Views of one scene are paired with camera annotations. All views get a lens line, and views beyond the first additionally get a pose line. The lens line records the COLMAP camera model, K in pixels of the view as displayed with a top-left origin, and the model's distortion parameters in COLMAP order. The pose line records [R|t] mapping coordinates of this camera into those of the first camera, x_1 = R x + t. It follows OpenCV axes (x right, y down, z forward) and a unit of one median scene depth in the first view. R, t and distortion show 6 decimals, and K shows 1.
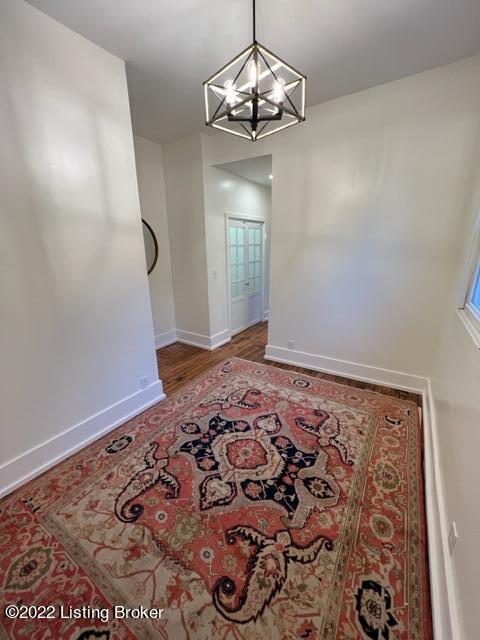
lens RADIAL K [[255.6, 0, 239.8], [0, 255.6, 319.0], [0, 0, 1]] dist [-0.003173, 0.000037]
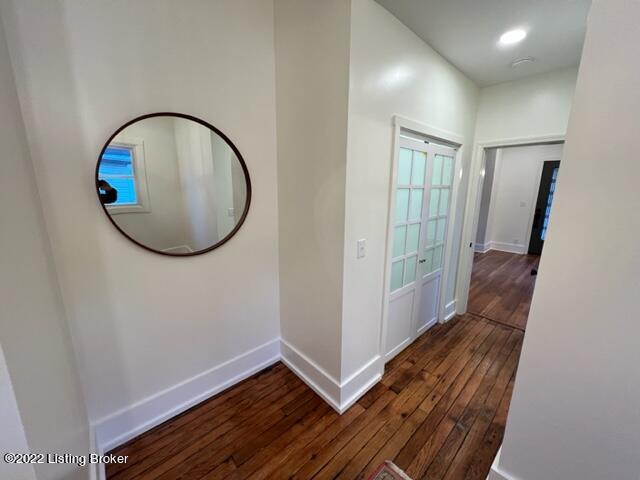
lens RADIAL K [[255.6, 0, 320.9], [0, 255.6, 237.7], [0, 0, 1]] dist [-0.003173, 0.000037]
pose [[0.968900, 0.068921, -0.237659, -0.053803], [-0.087536, 0.993792, -0.068672, -0.140790], [0.231451, 0.087340, 0.968918, 0.484584]]
